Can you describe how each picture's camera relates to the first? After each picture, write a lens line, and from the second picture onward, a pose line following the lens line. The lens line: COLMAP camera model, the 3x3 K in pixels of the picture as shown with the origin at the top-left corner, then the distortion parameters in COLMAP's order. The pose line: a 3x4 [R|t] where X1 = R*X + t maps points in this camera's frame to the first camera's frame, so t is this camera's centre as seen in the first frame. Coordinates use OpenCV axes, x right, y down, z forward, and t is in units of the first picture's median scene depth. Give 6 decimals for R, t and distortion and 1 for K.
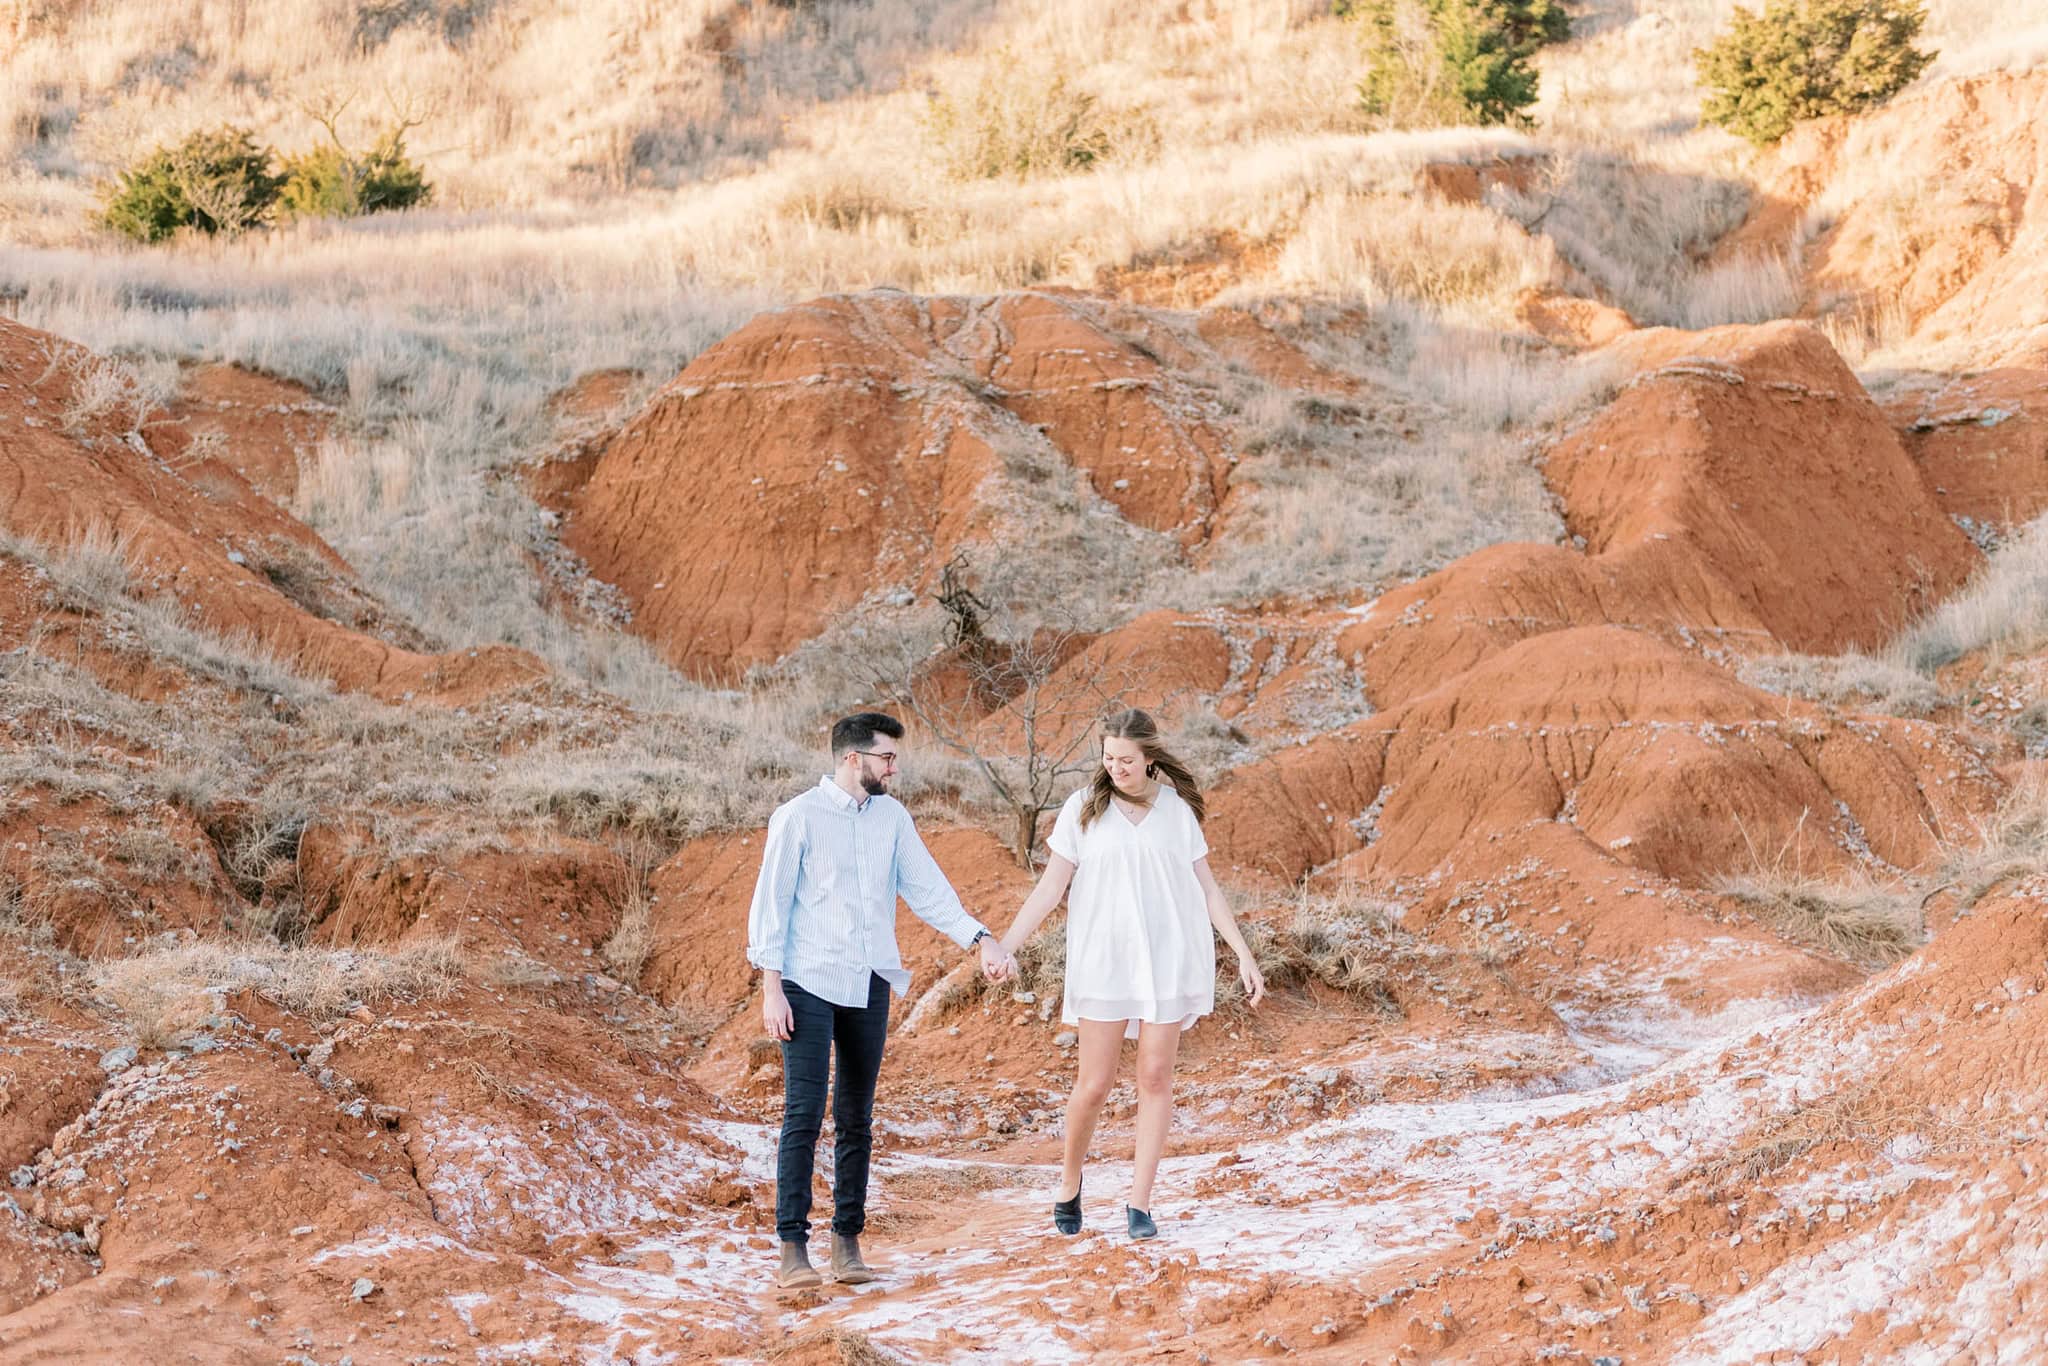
lens RADIAL K [[2967.2, 0, 1024.0], [0, 2967.2, 683.0], [0, 0, 1]] dist [-0.004799, 0.064857]
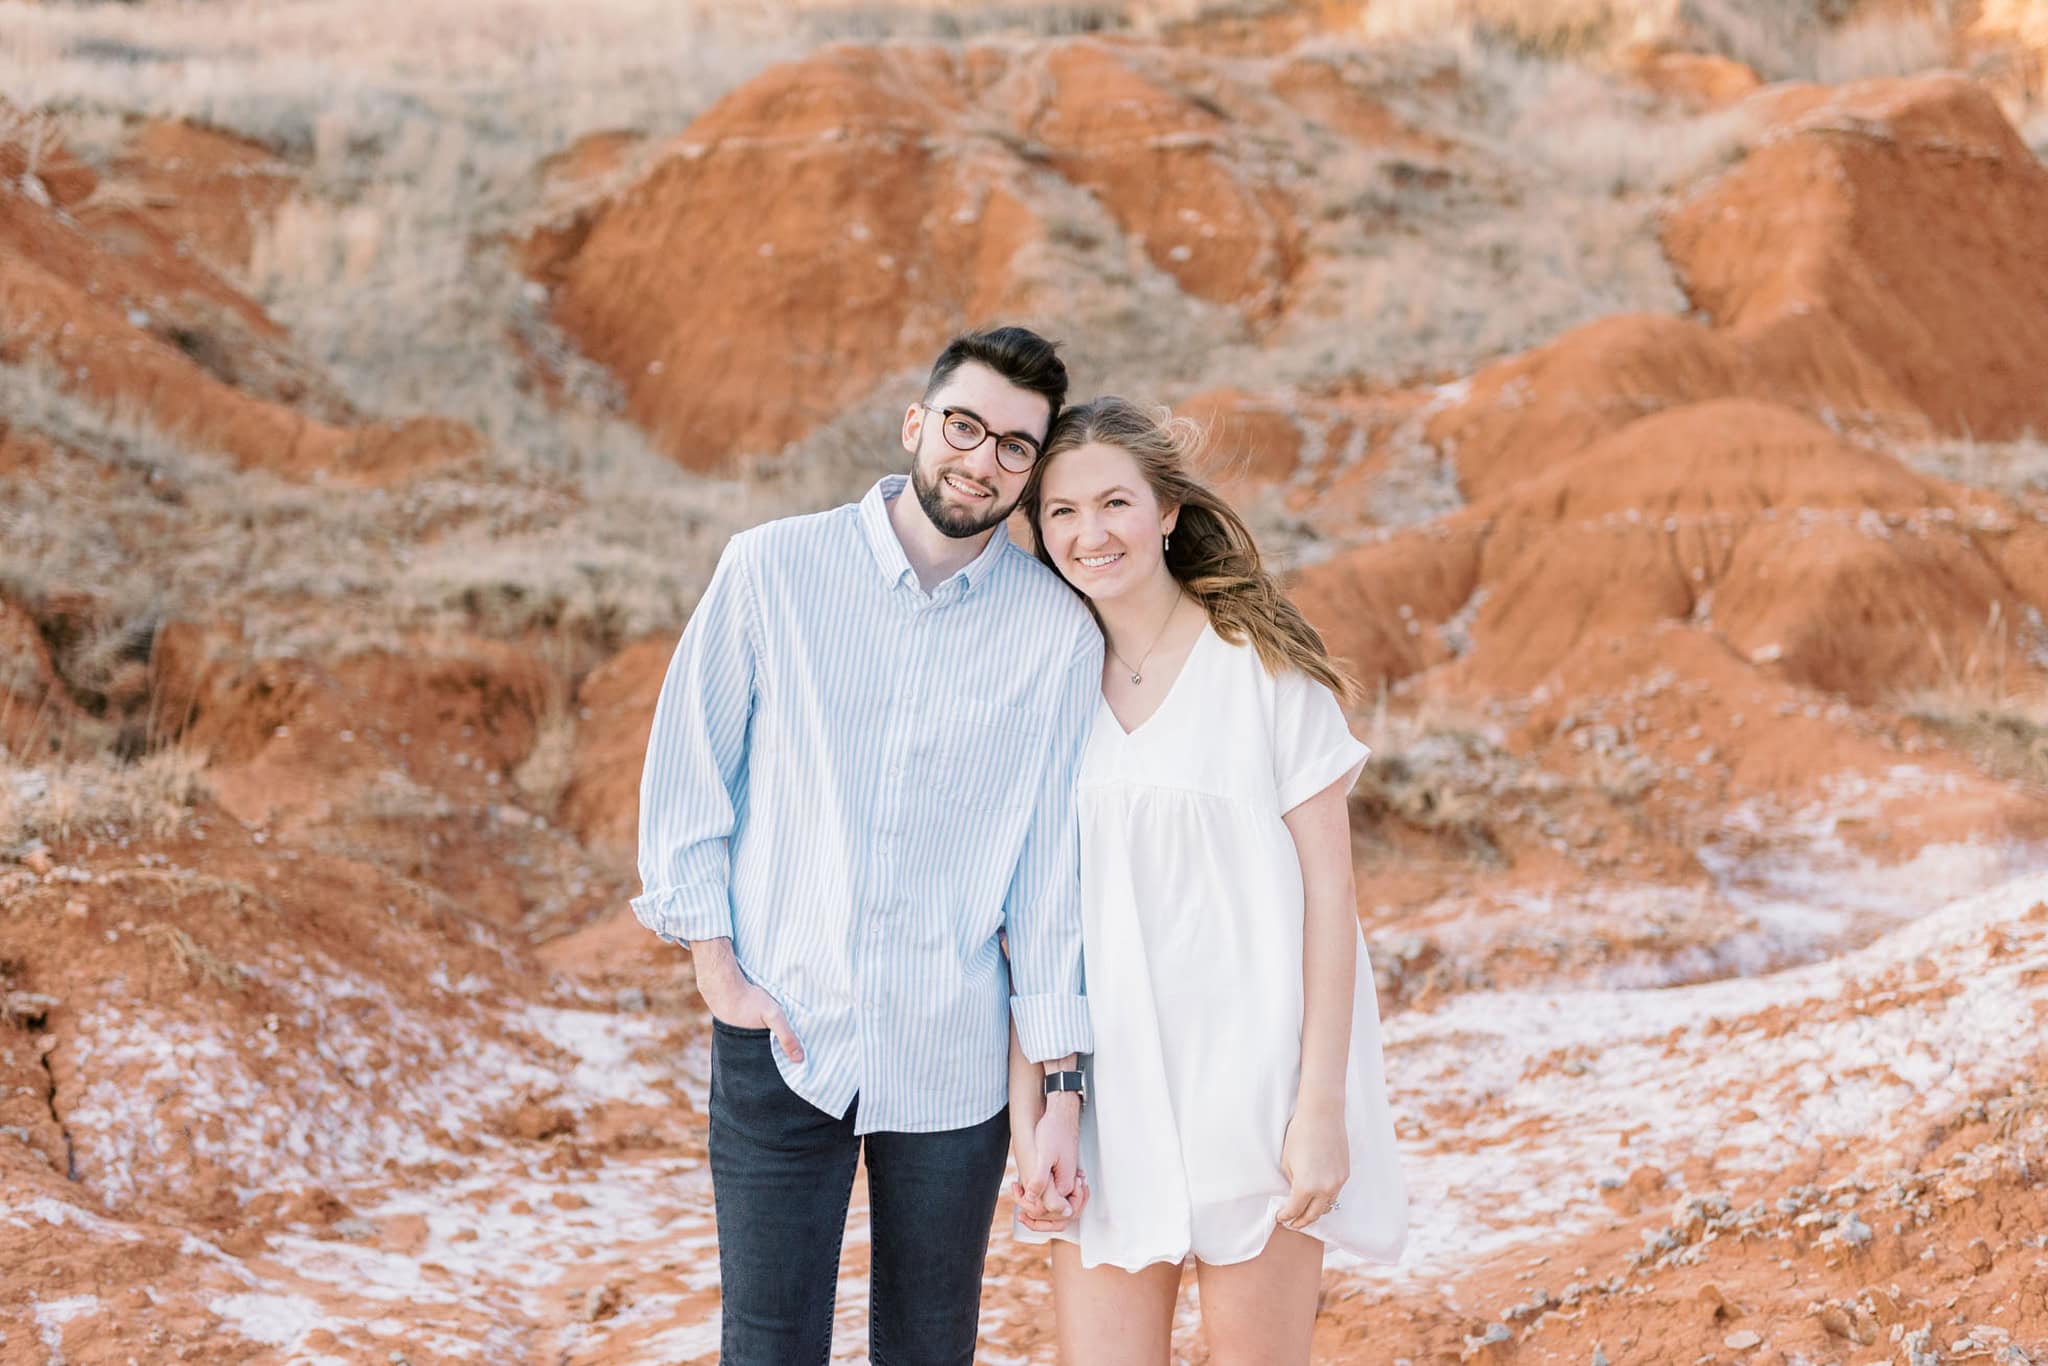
lens RADIAL K [[3058.4, 0, 1024.0], [0, 3058.4, 683.0], [0, 0, 1]] dist [0.007107, 0.031129]
pose [[0.999701, 0.004786, -0.023965, 0.009021], [-0.003410, 0.998360, 0.057140, 0.008546], [0.024199, -0.057041, 0.998079, 0.088115]]
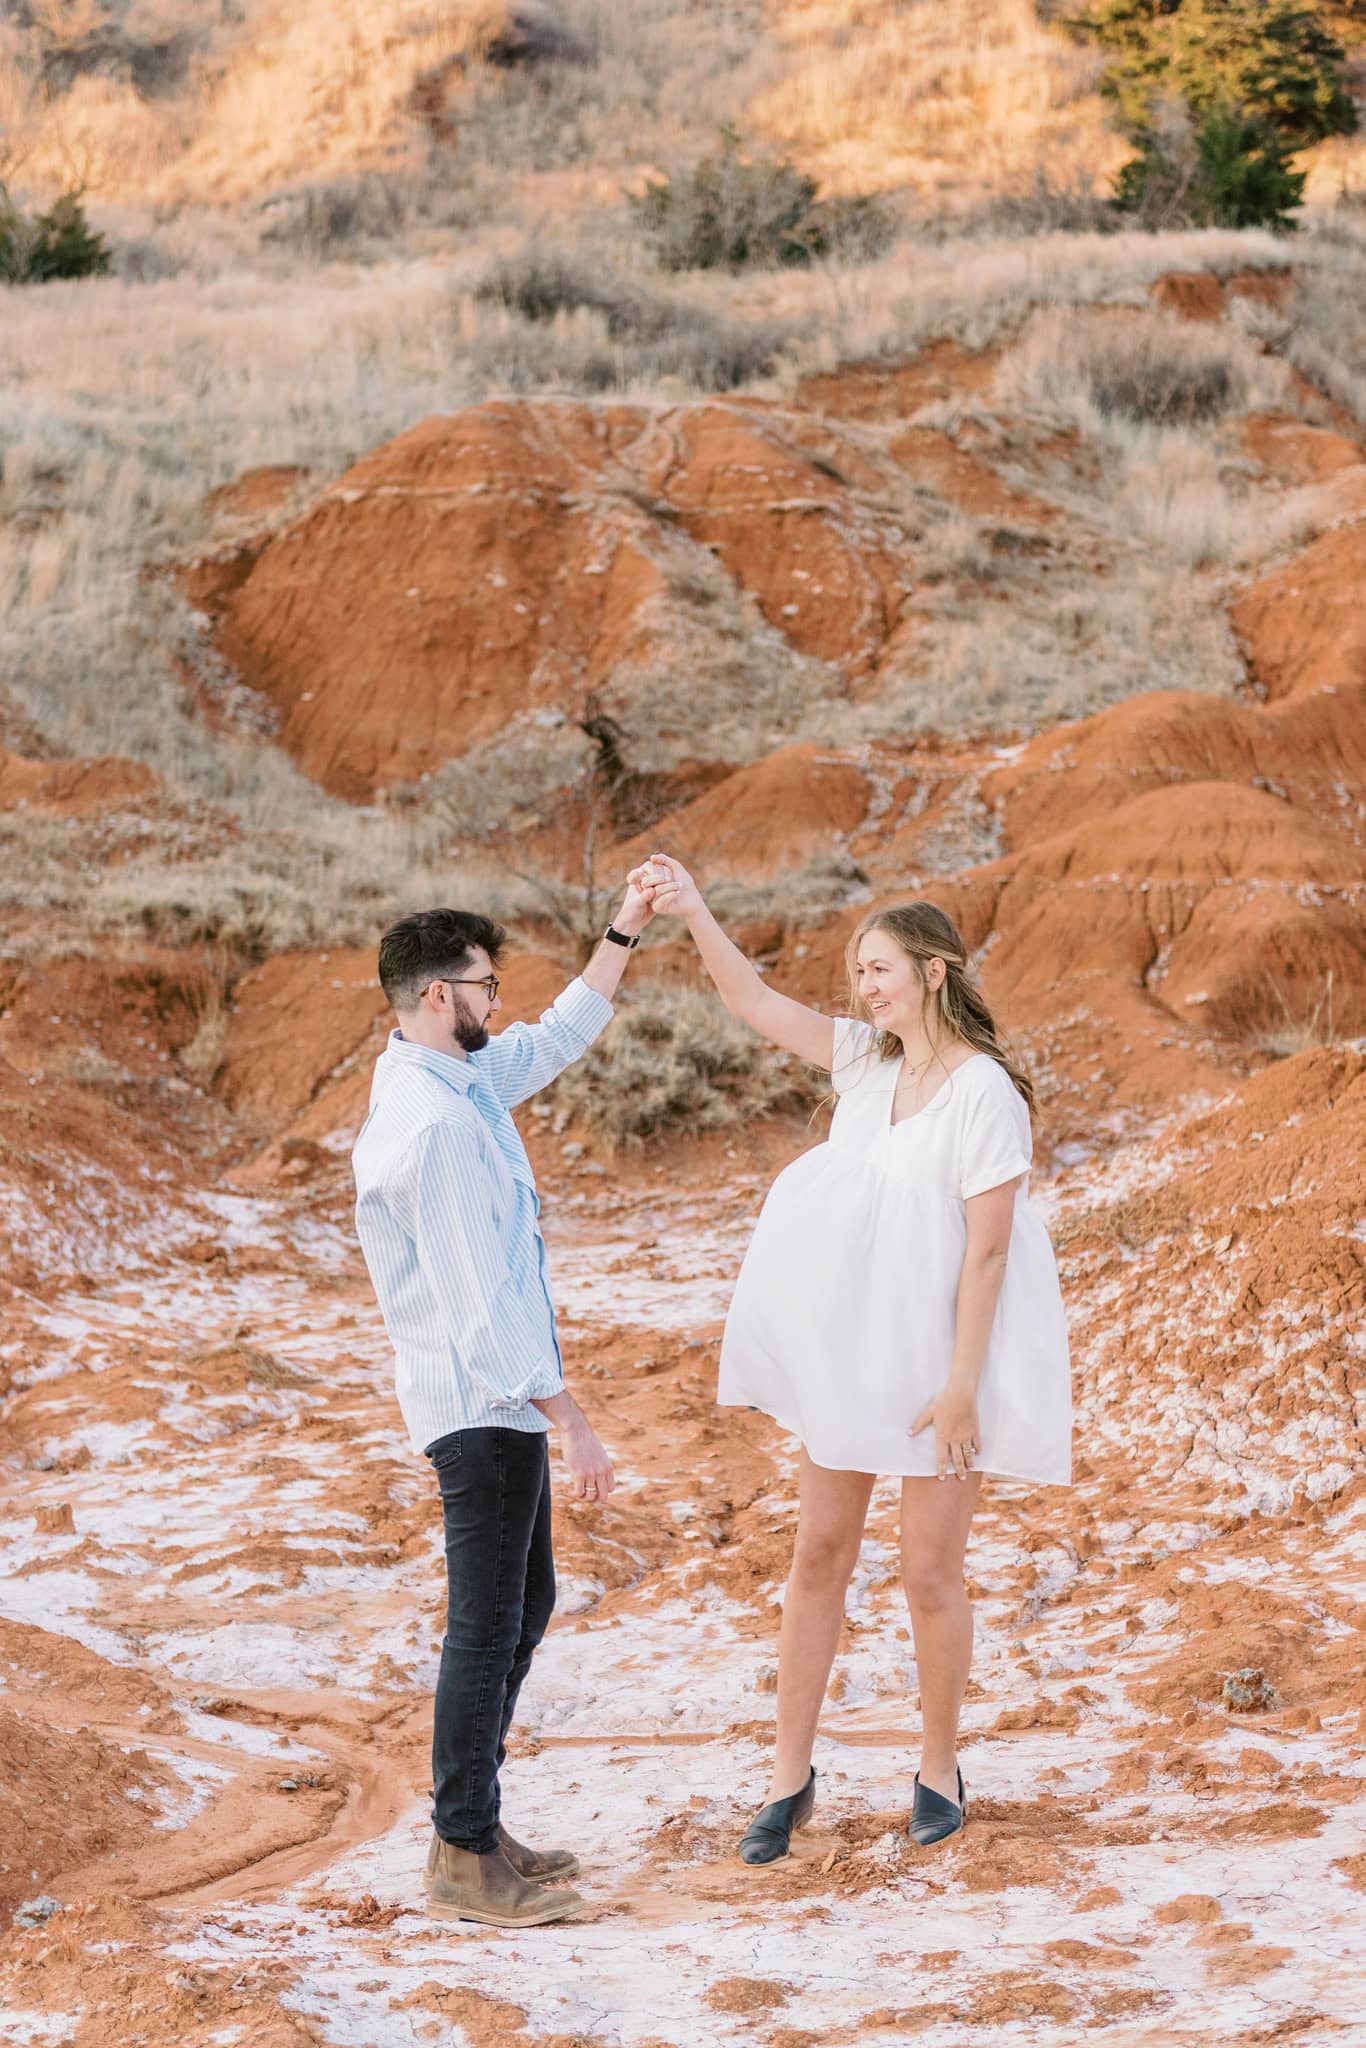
lens RADIAL K [[3331.1, 0, 682.1], [0, 3331.1, 948.3], [0, 0, 1]] dist [0.013741, 0.029264]
pose [[0.998607, 0.042836, -0.030823, 0.036728], [-0.041458, 0.998170, 0.044025, -0.003747], [0.032652, -0.042685, 0.998555, -0.089211]]
